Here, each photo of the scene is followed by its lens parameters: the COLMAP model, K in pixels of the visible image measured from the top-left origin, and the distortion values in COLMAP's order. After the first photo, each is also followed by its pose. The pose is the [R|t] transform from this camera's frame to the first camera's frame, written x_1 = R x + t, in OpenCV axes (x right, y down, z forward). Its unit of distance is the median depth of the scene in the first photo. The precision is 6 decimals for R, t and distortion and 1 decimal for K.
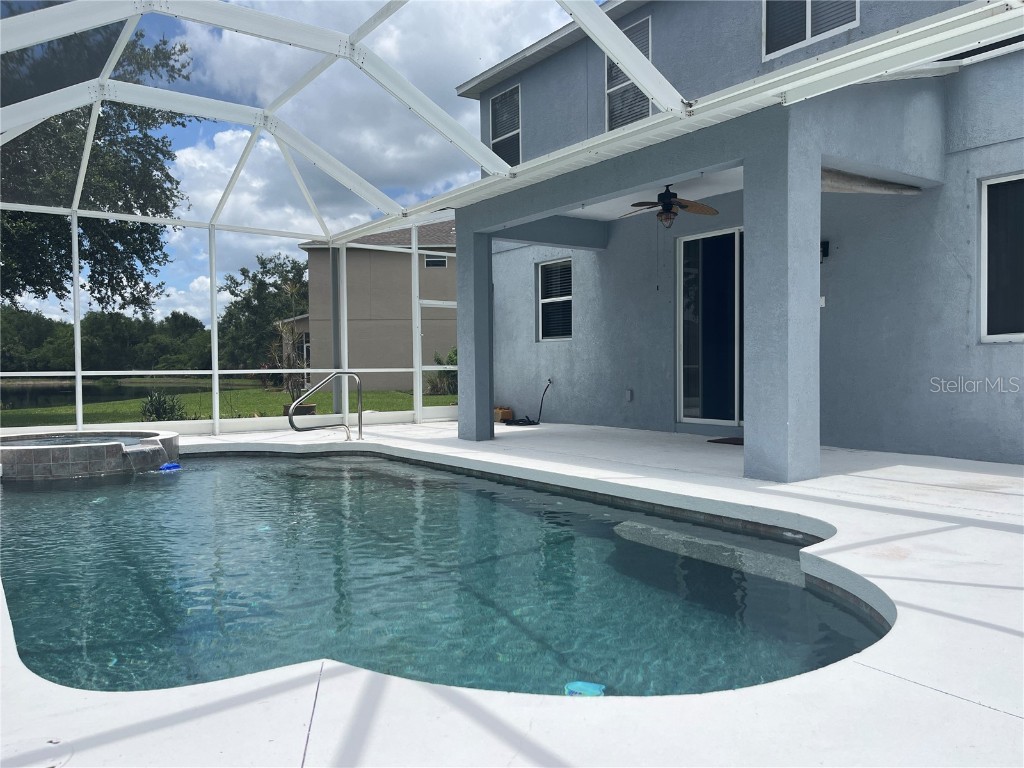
lens RADIAL K [[778.8, 0, 508.9], [0, 778.8, 383.5], [0, 0, 1]] dist [0.047184, -0.056809]
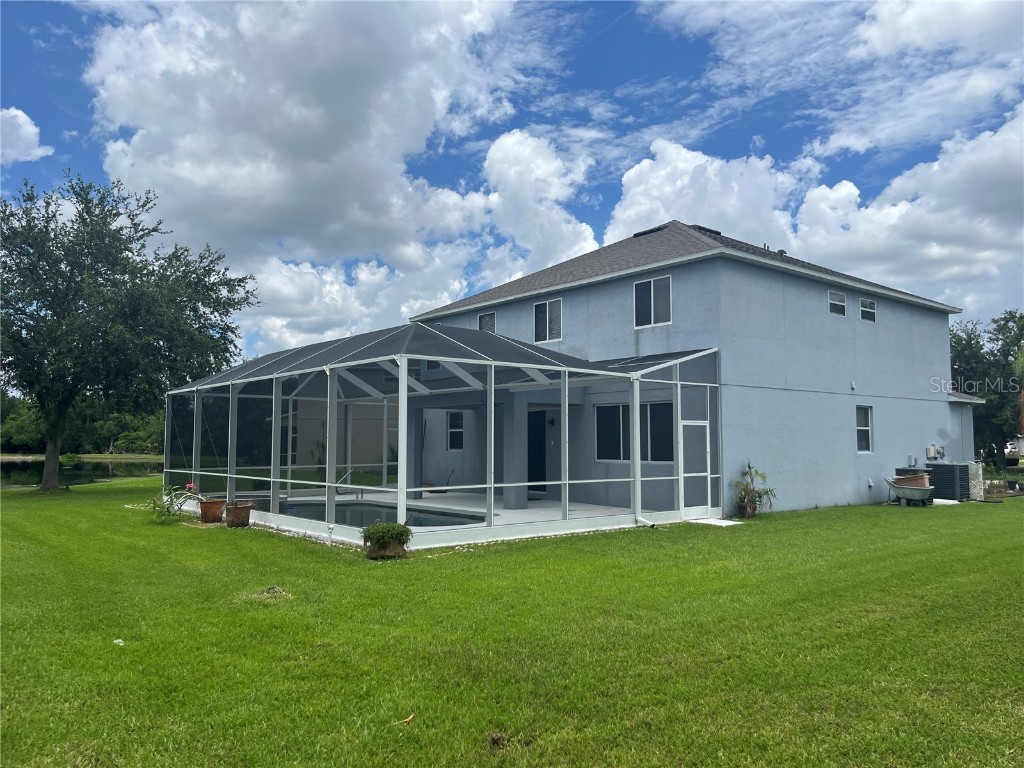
lens RADIAL K [[778.8, 0, 522.8], [0, 778.8, 377.0], [0, 0, 1]] dist [0.047184, -0.056809]
pose [[0.996070, 0.014134, 0.087433, 0.048808], [-0.005152, 0.994759, -0.102121, -0.035378], [-0.088418, 0.101269, 0.990922, -0.921387]]
